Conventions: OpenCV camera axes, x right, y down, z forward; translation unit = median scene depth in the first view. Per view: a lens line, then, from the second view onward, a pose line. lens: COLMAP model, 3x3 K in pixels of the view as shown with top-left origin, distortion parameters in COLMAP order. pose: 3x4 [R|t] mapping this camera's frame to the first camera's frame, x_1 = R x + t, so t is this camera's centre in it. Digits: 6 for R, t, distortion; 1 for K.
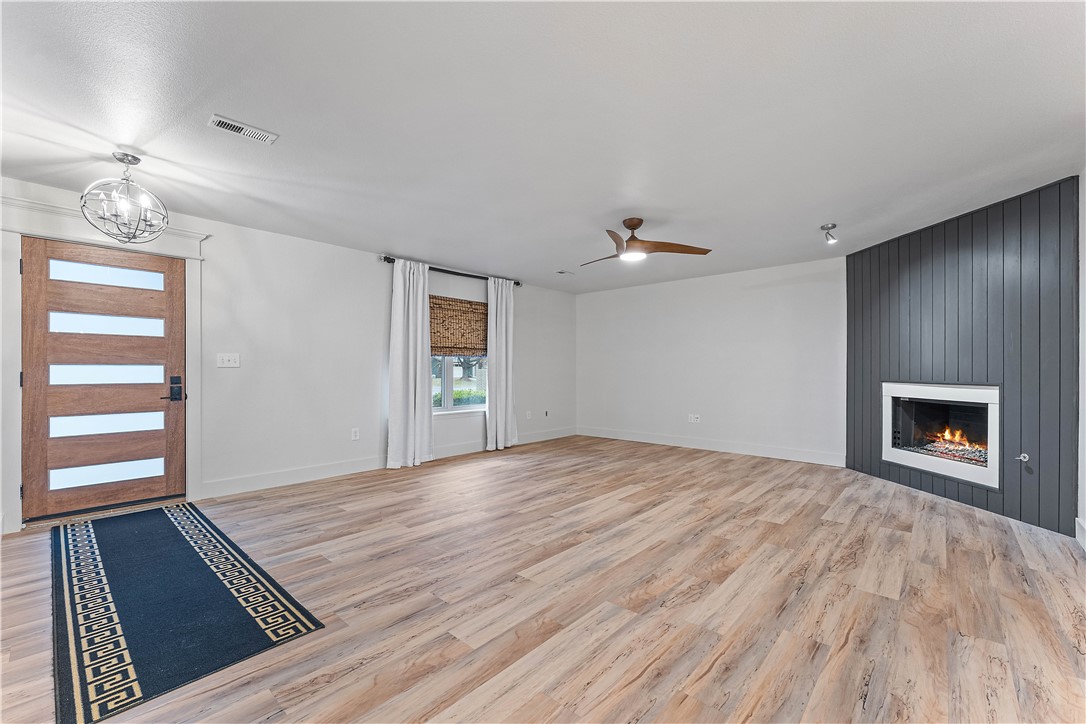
lens RADIAL K [[441.9, 0, 545.0], [0, 441.9, 370.8], [0, 0, 1]] dist [0.001834, -0.000382]
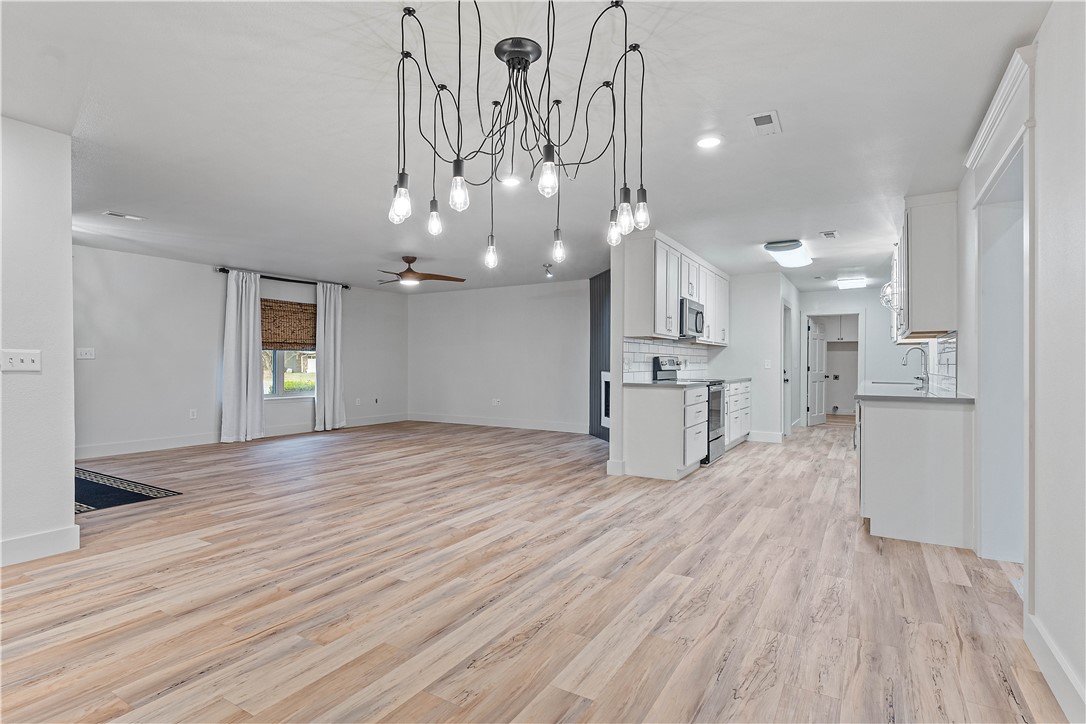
lens RADIAL K [[533.4, 0, 539.0], [0, 533.4, 364.5], [0, 0, 1]] dist [-0.004399, 0.000125]
pose [[0.982712, 0.002277, 0.185126, 0.229705], [-0.002535, 0.999996, 0.001159, 0.002166], [-0.185122, -0.001608, 0.982714, -0.601948]]
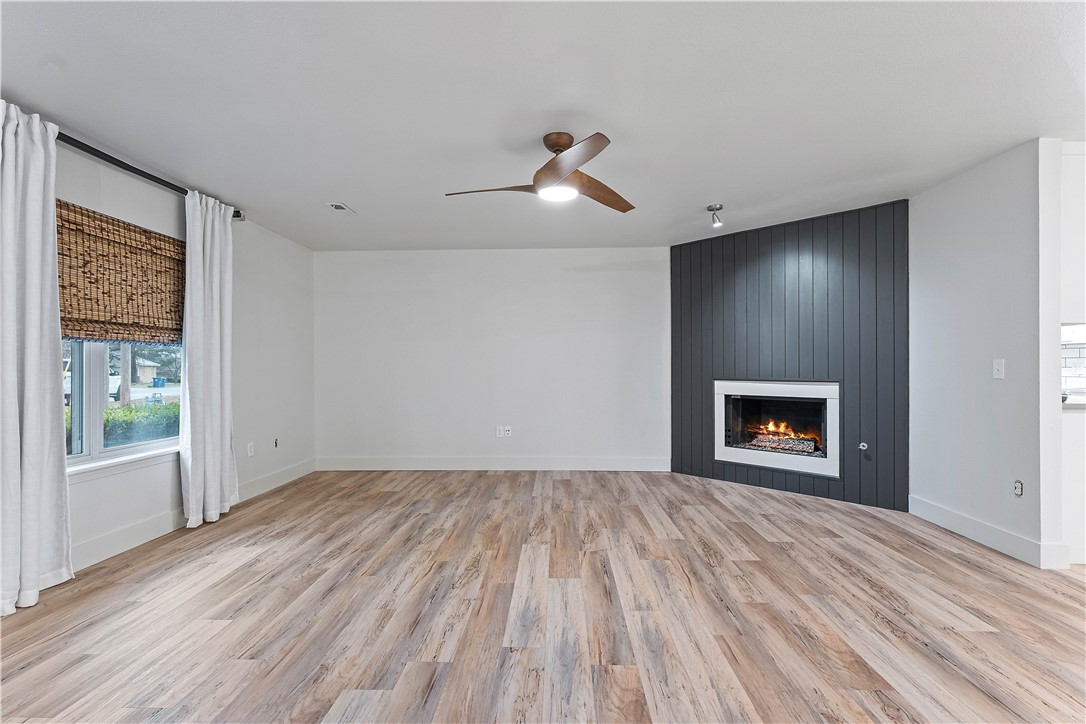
lens RADIAL K [[515.9, 0, 541.5], [0, 515.9, 364.2], [0, 0, 1]] dist [-0.003783, 0.000749]
pose [[0.770105, 0.000409, 0.637917, -0.236389], [0.005175, 0.999963, -0.006888, -0.003309], [-0.637897, 0.008606, 0.770074, 0.341232]]
